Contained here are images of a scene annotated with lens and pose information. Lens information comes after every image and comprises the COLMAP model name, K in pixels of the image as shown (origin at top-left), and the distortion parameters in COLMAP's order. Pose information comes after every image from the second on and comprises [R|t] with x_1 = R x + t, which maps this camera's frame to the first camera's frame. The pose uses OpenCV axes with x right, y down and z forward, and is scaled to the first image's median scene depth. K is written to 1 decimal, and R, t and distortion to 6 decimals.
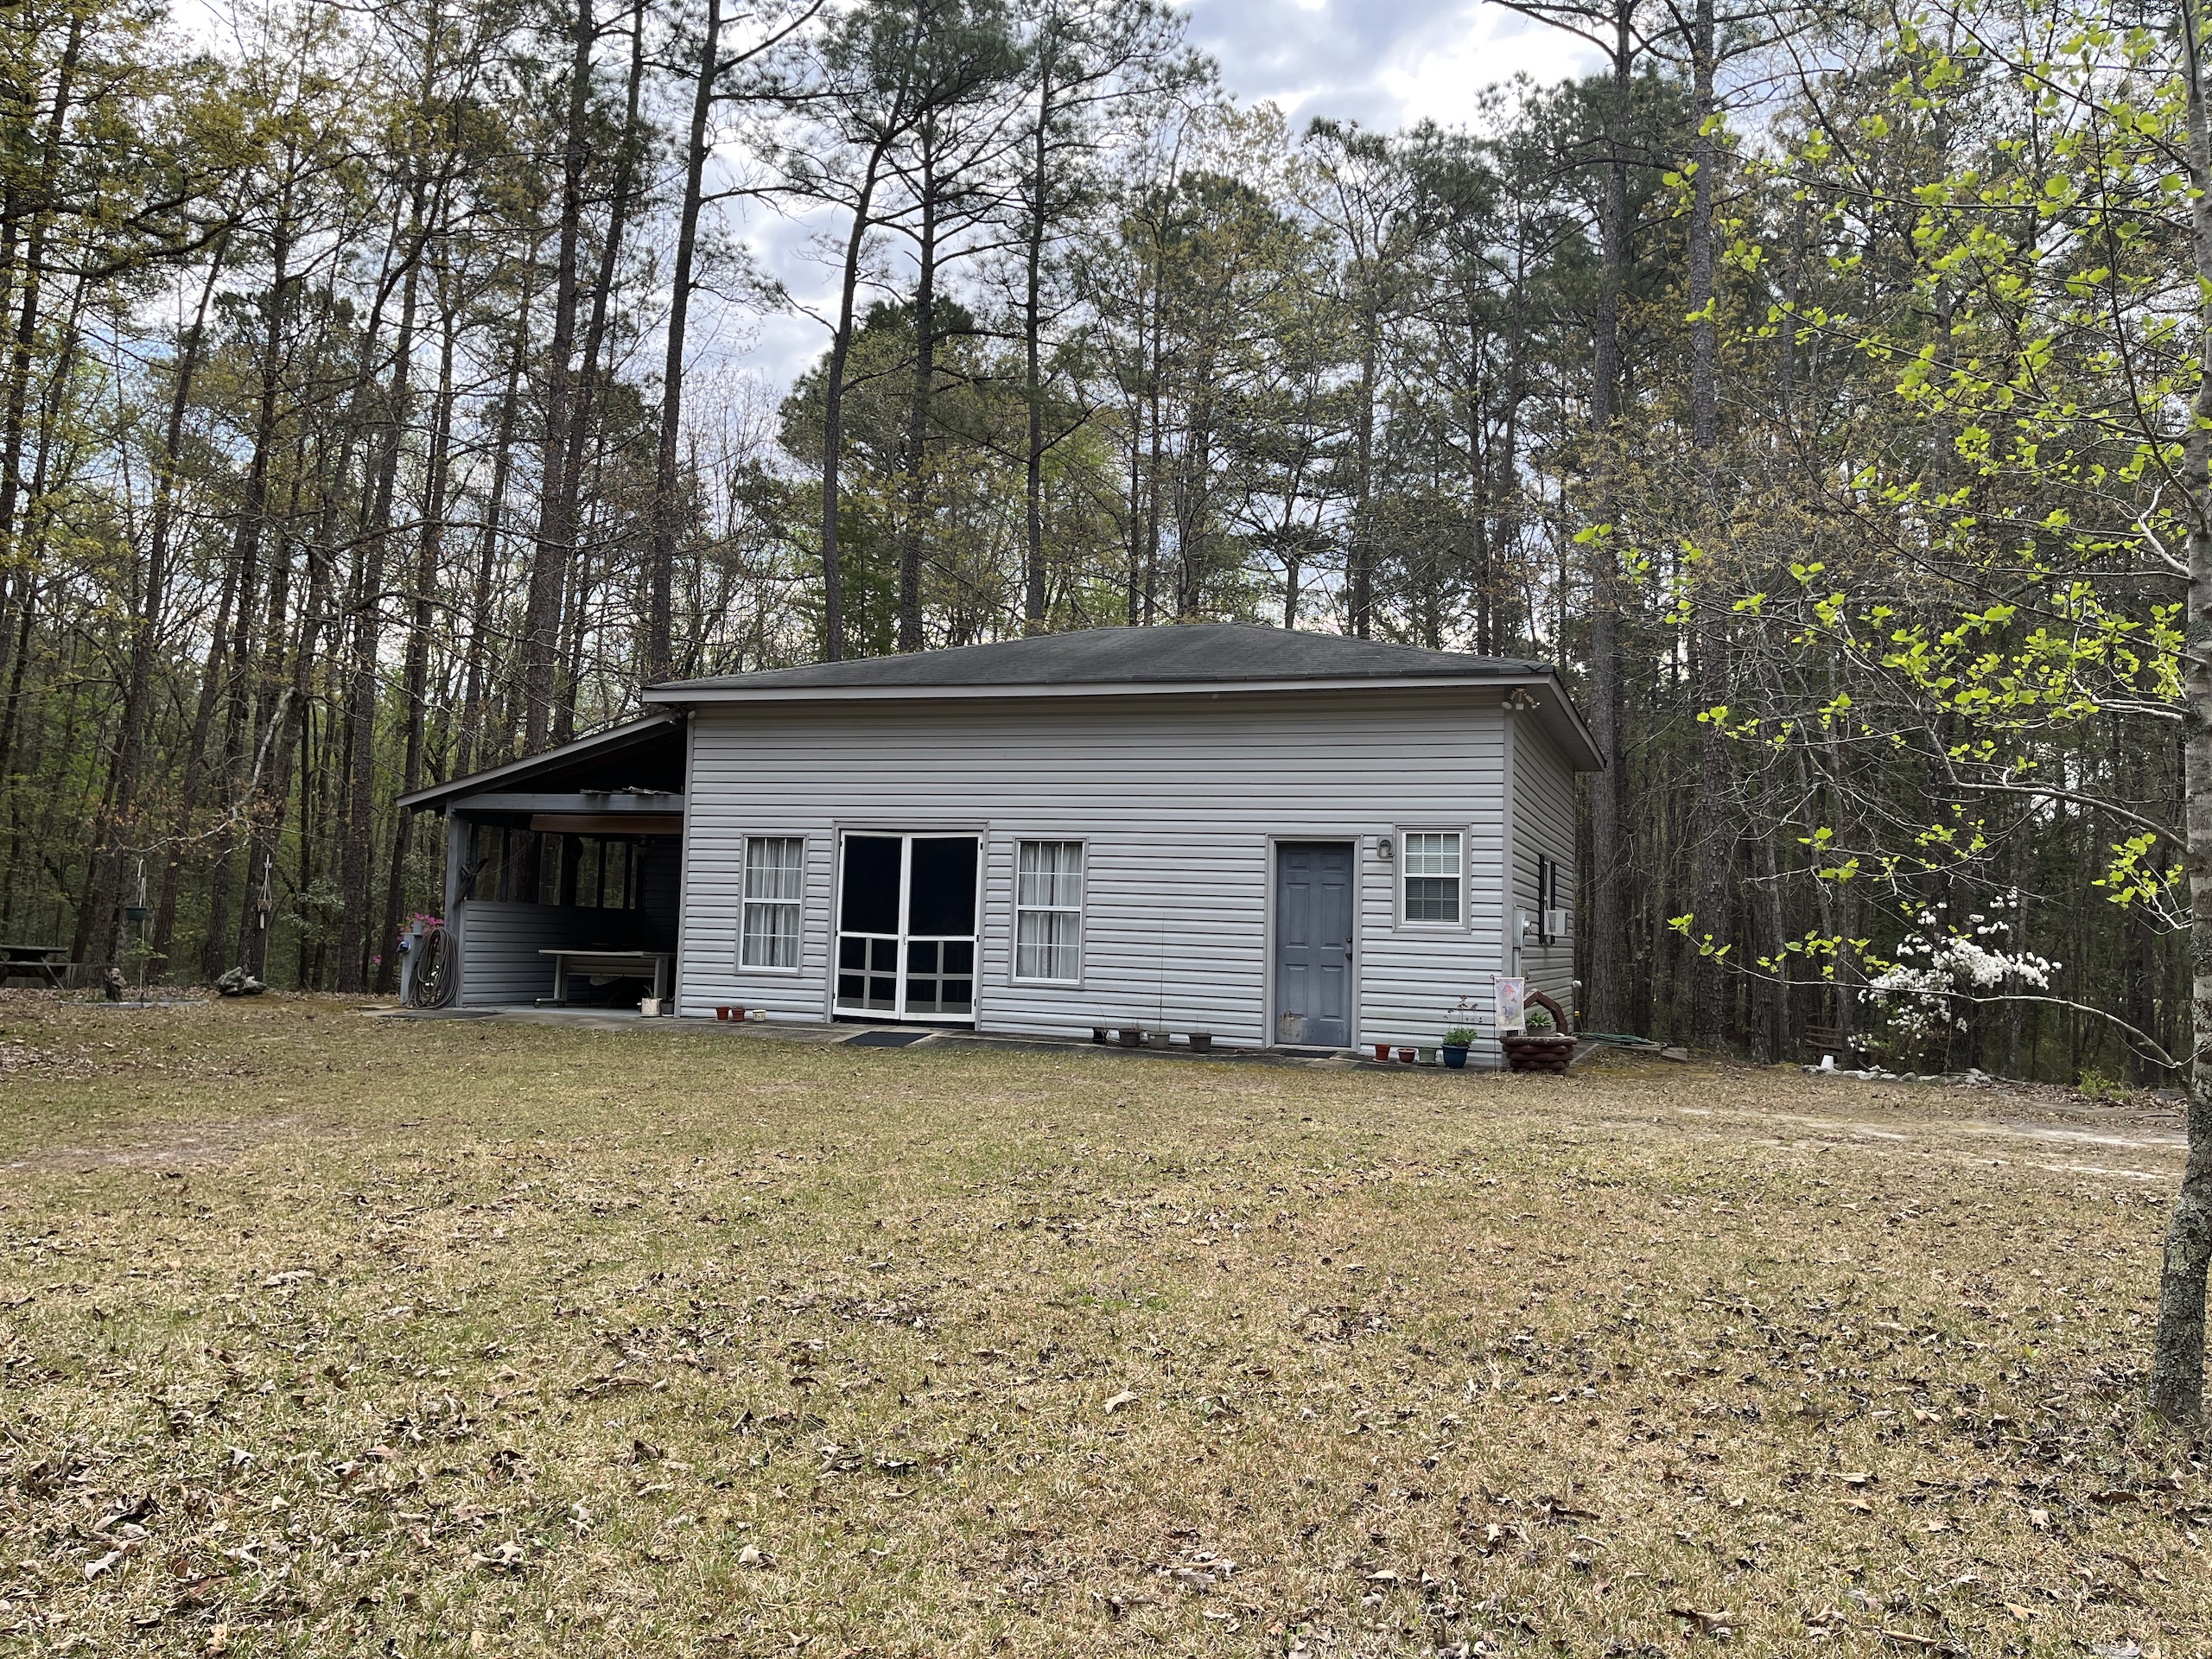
lens RADIAL K [[1672.9, 0, 1098.5], [0, 1672.9, 823.0], [0, 0, 1]] dist [0.044525, -0.085387]
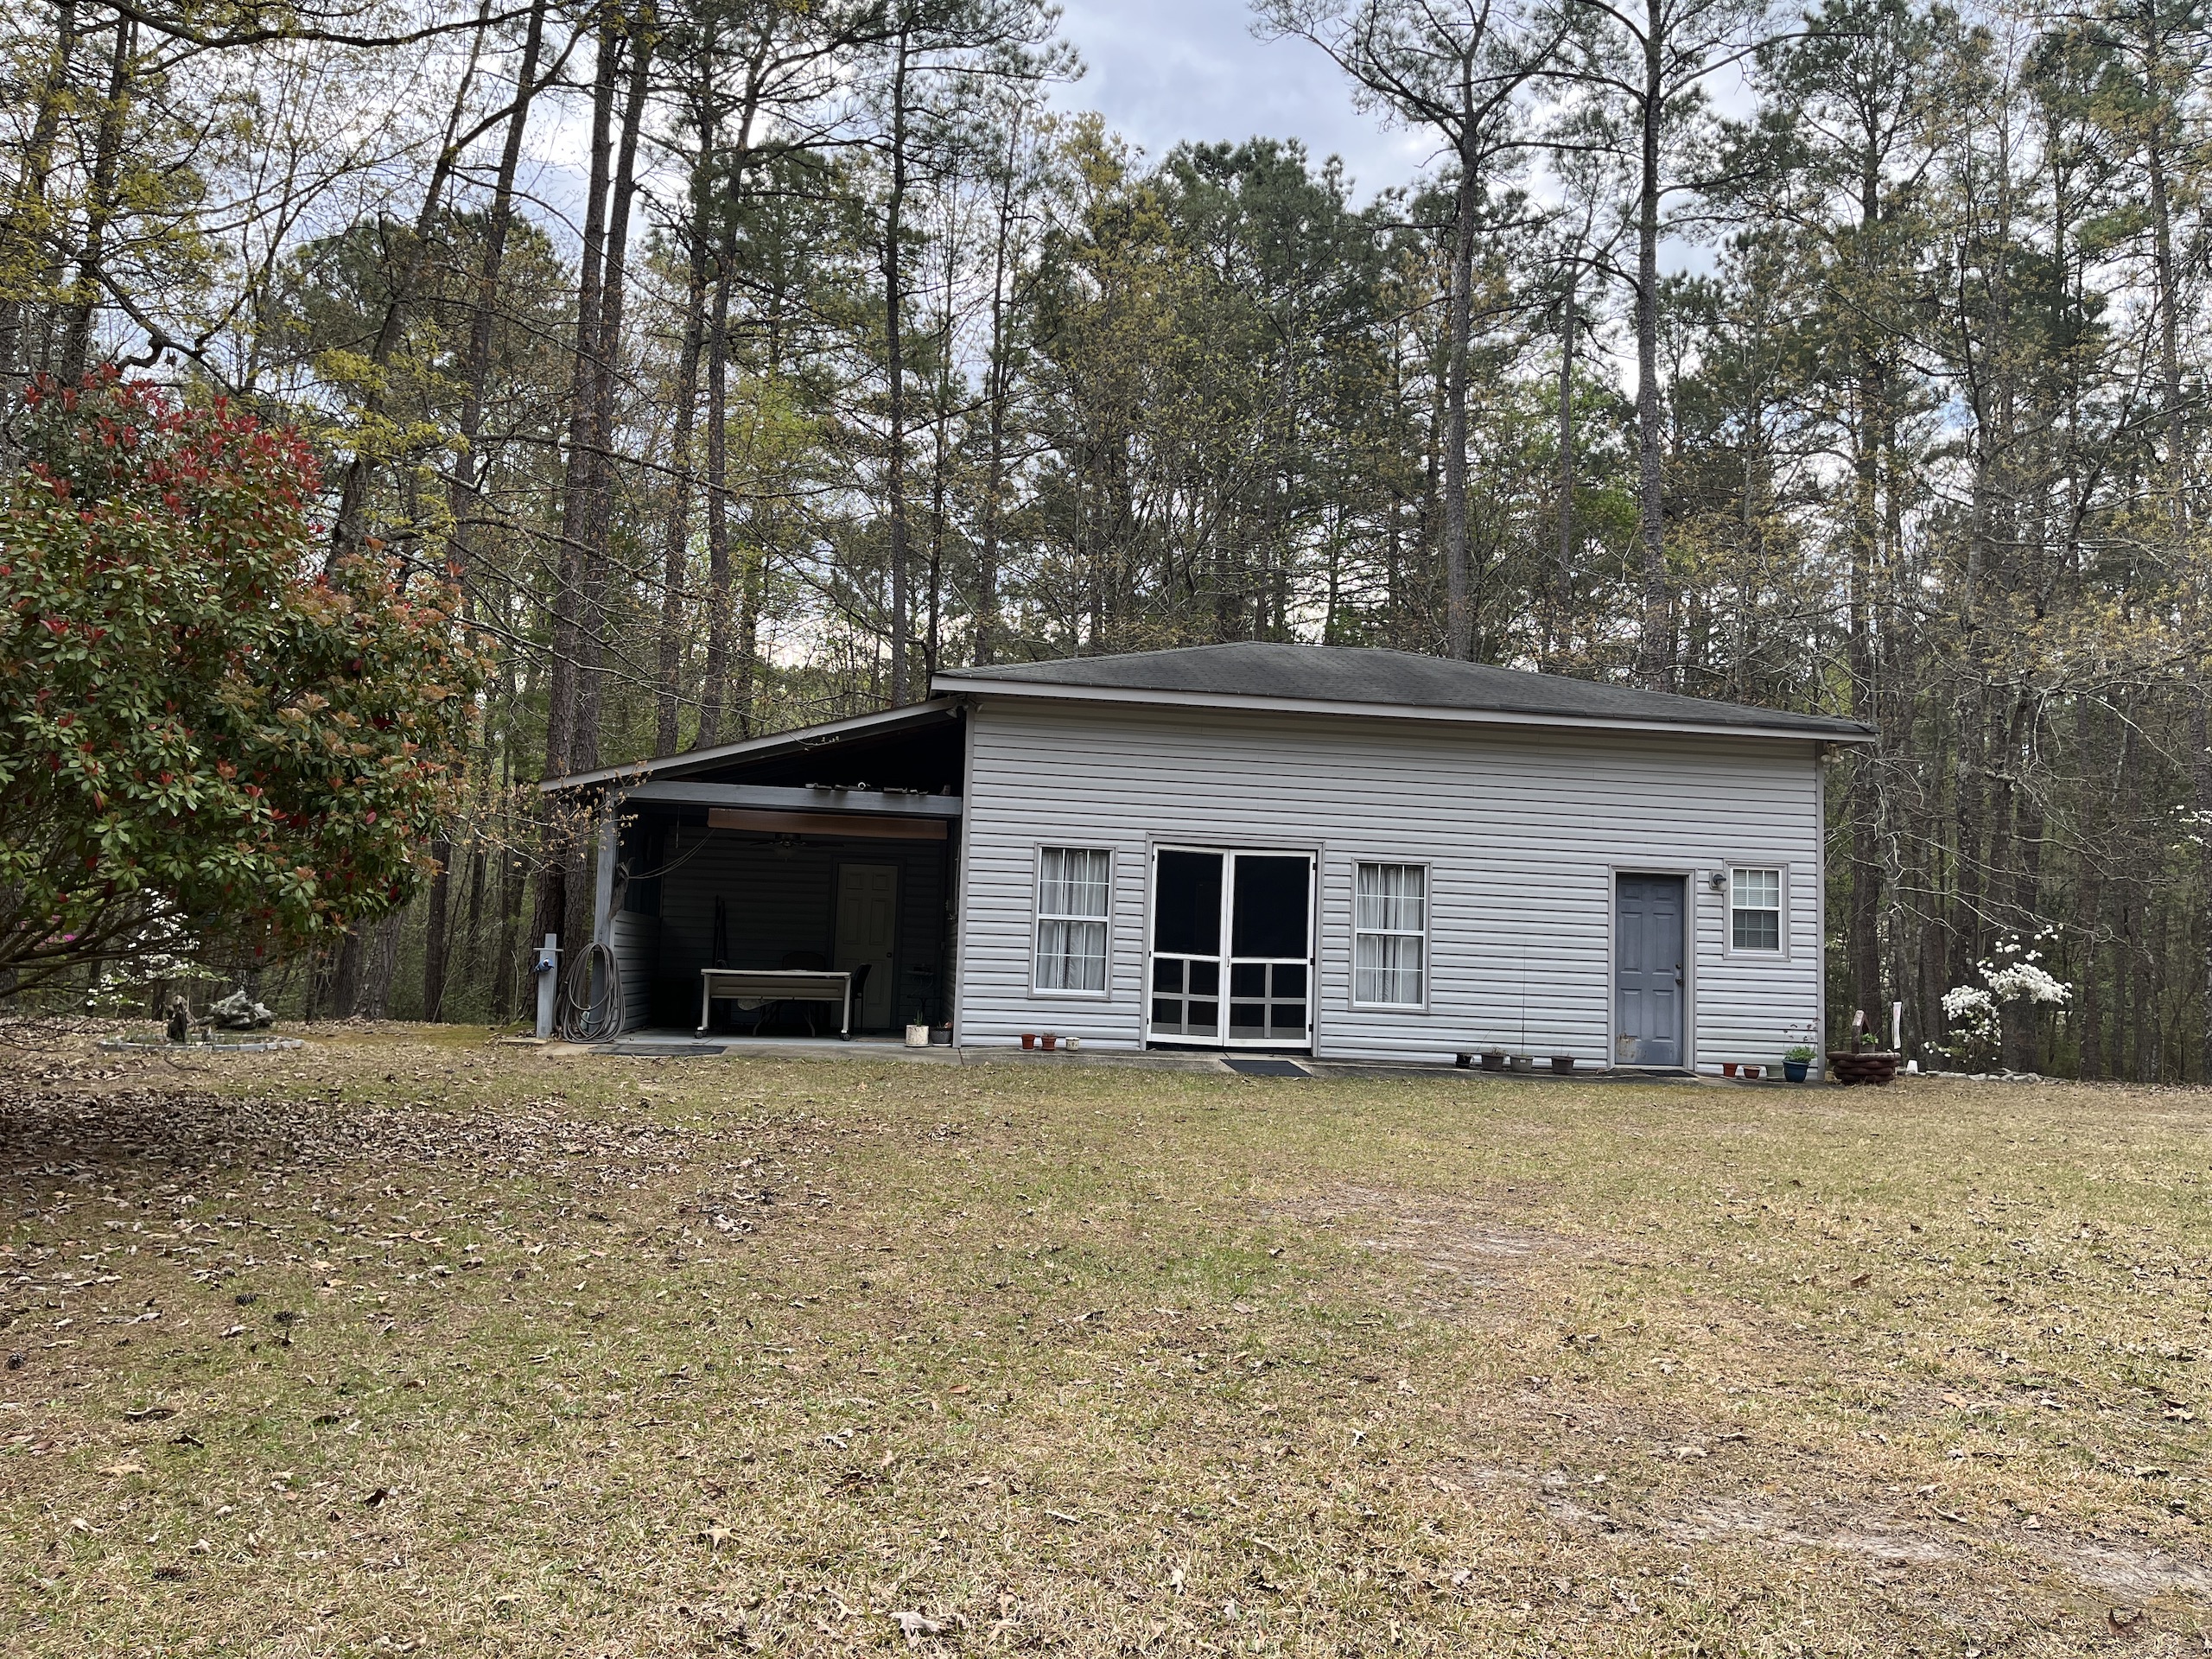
lens RADIAL K [[1672.9, 0, 1100.1], [0, 1672.9, 834.9], [0, 0, 1]] dist [0.044525, -0.085387]
pose [[0.899081, 0.032782, 0.436552, -0.602963], [-0.040623, 0.999137, 0.008636, -0.007786], [-0.435892, -0.025499, 0.899637, 0.178569]]
